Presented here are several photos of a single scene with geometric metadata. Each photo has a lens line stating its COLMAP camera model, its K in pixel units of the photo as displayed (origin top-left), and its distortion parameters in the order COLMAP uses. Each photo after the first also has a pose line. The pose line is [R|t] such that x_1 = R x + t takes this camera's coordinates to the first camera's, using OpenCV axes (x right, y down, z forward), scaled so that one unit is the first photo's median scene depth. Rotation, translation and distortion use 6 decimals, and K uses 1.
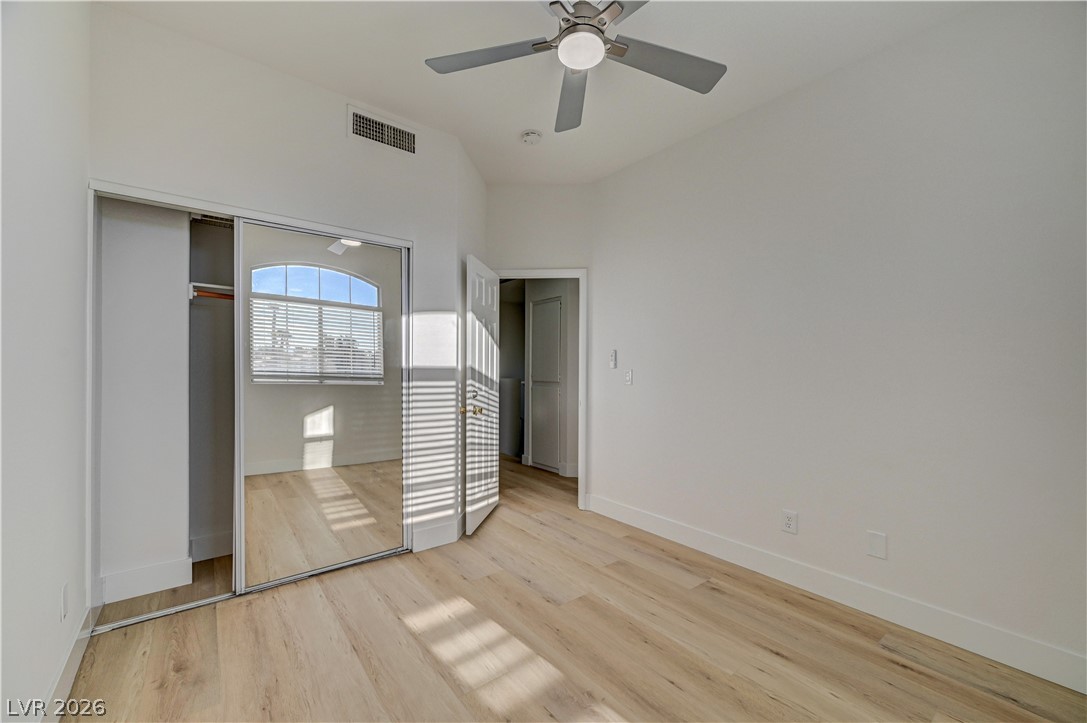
lens RADIAL K [[443.8, 0, 543.5], [0, 443.8, 361.5], [0, 0, 1]] dist [0.000453, 0.000225]
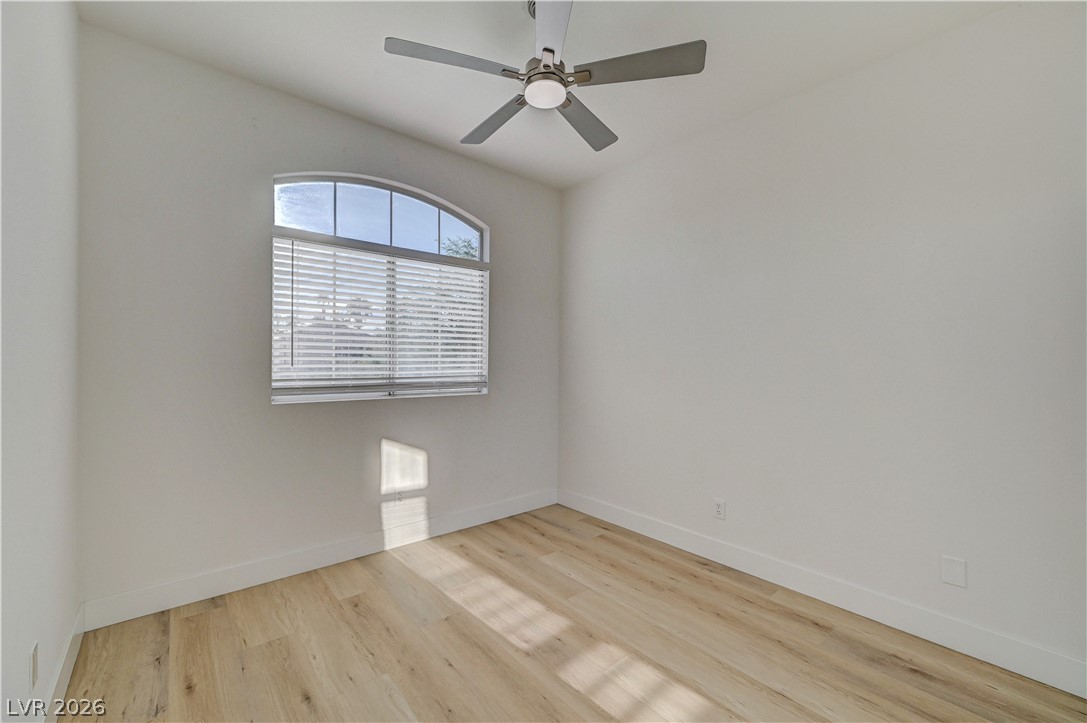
lens RADIAL K [[440.2, 0, 548.9], [0, 440.2, 359.9], [0, 0, 1]] dist [-0.000413, -0.000120]
pose [[-0.998735, -0.018320, -0.046832, 0.065396], [-0.017953, 0.999805, -0.008259, -0.010382], [0.046974, -0.007408, -0.998869, 1.225779]]
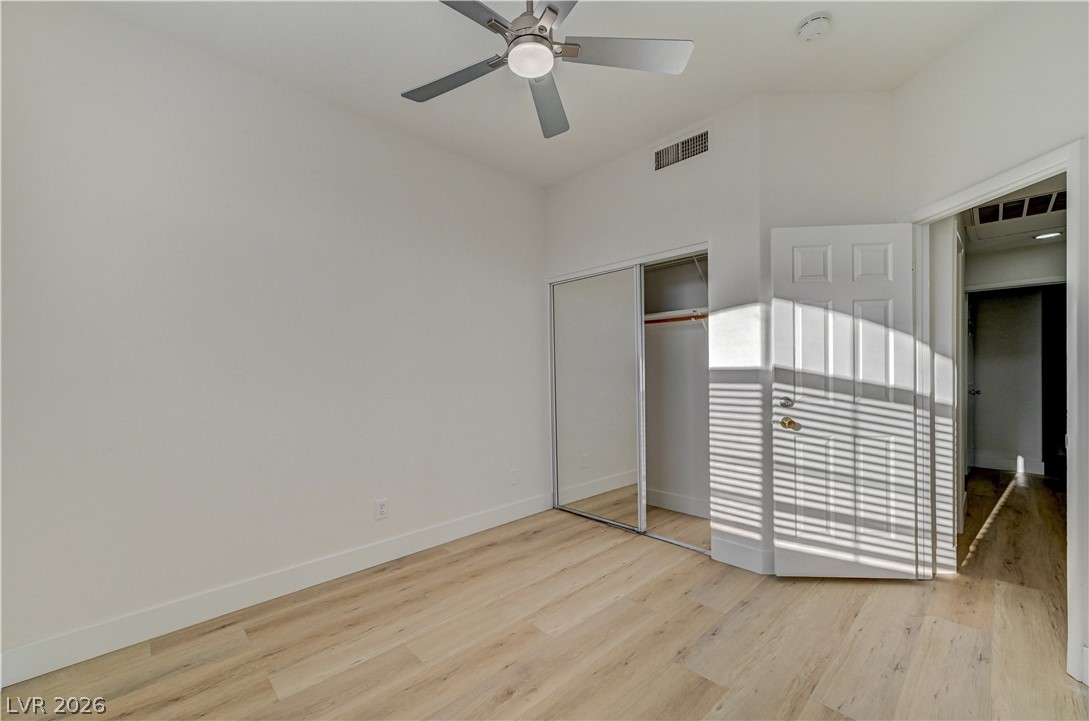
lens RADIAL K [[434.2, 0, 538.5], [0, 434.2, 365.2], [0, 0, 1]] dist [0.000027, 0.000287]
pose [[0.082288, -0.020527, -0.996397, 0.623516], [0.022145, 0.999579, -0.018763, 0.014658], [0.996362, -0.020521, 0.082708, 0.536518]]
